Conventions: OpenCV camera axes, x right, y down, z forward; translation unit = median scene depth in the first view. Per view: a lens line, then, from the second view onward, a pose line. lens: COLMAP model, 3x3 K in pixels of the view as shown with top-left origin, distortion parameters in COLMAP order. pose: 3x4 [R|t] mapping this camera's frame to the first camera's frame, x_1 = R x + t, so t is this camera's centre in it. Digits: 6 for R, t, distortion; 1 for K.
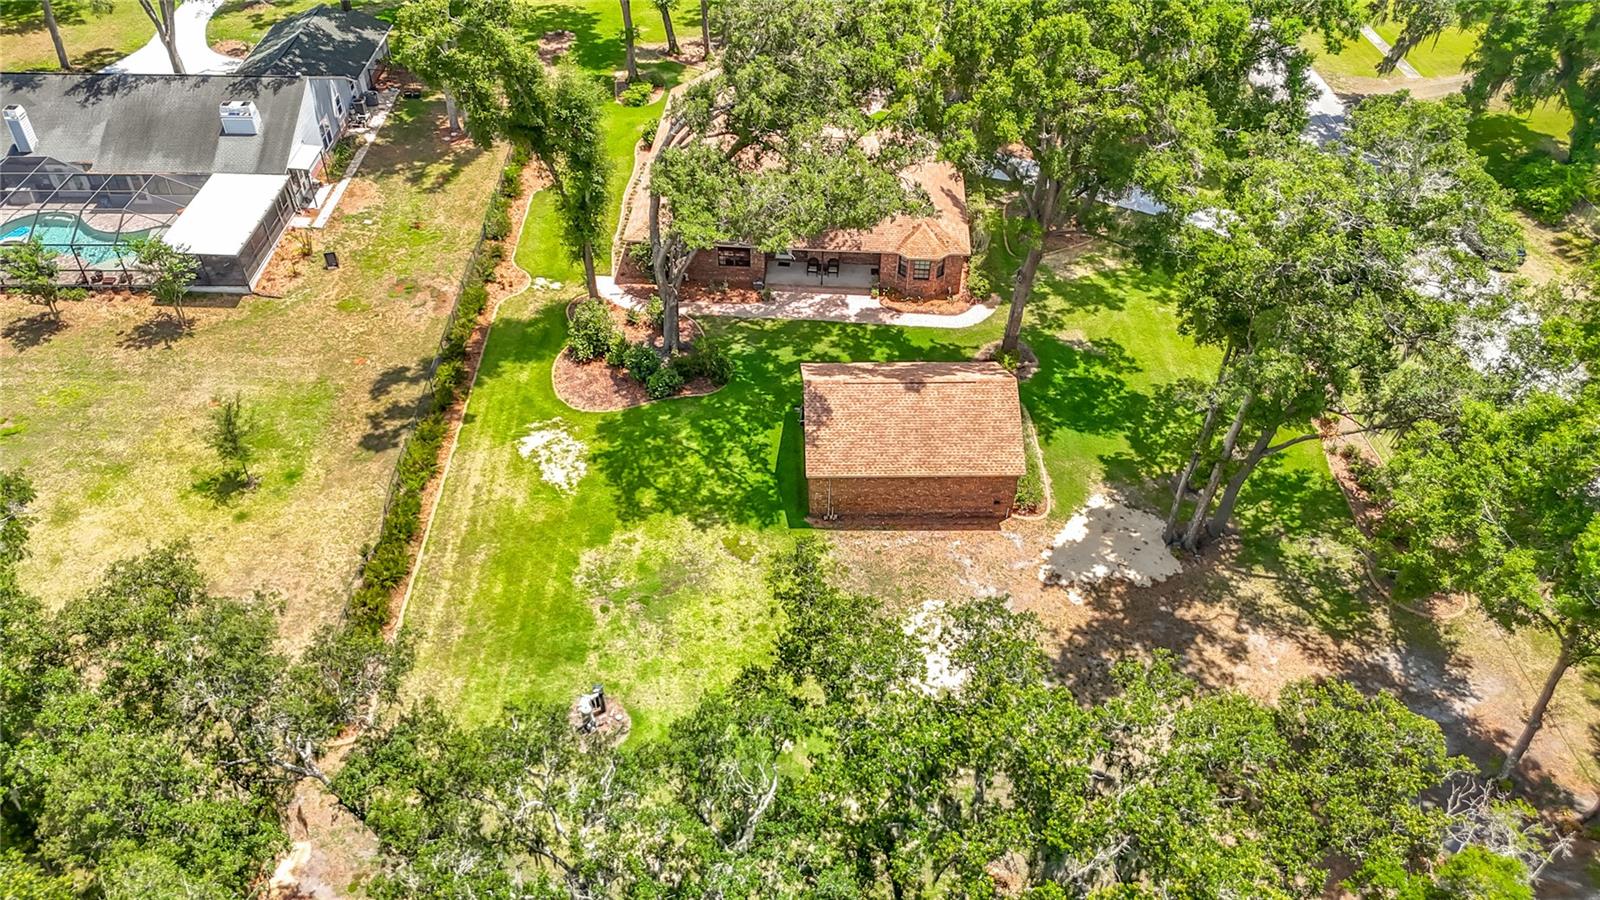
lens RADIAL K [[1127.8, 0, 800.0], [0, 1127.8, 450.0], [0, 0, 1]] dist [0.086139, -0.096688]
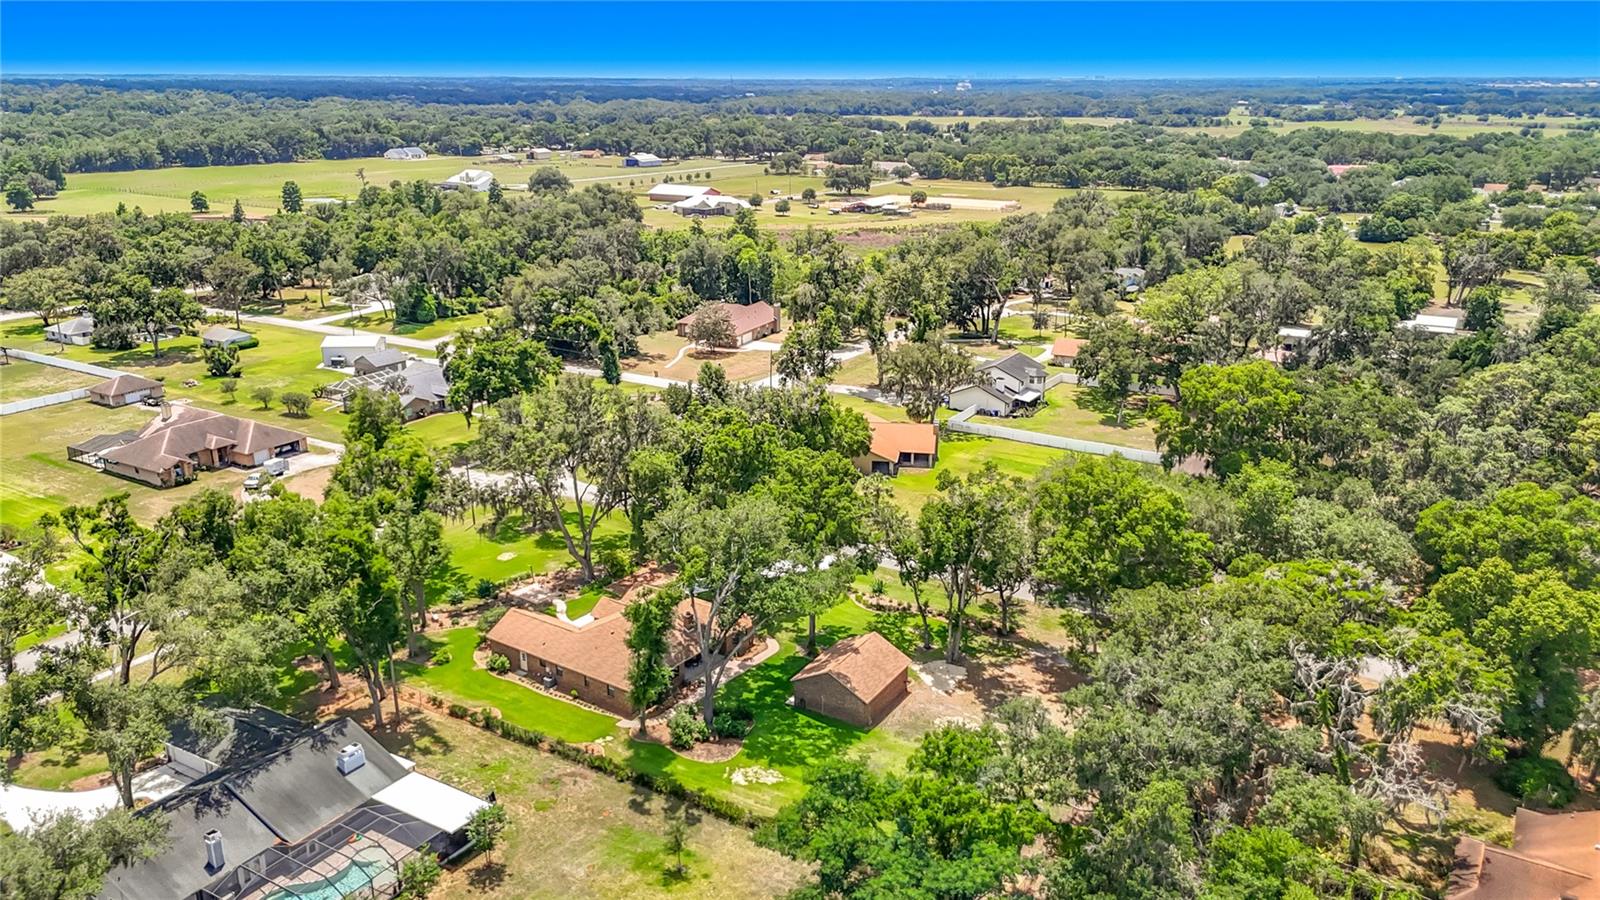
lens RADIAL K [[1160.4, 0, 803.9], [0, 1160.4, 407.1], [0, 0, 1]] dist [0.044386, -0.054879]
pose [[0.546057, -0.239371, 0.802822, -1.384960], [0.561286, 0.815954, -0.138484, -0.159152], [-0.621917, 0.526233, 0.579912, -0.394848]]
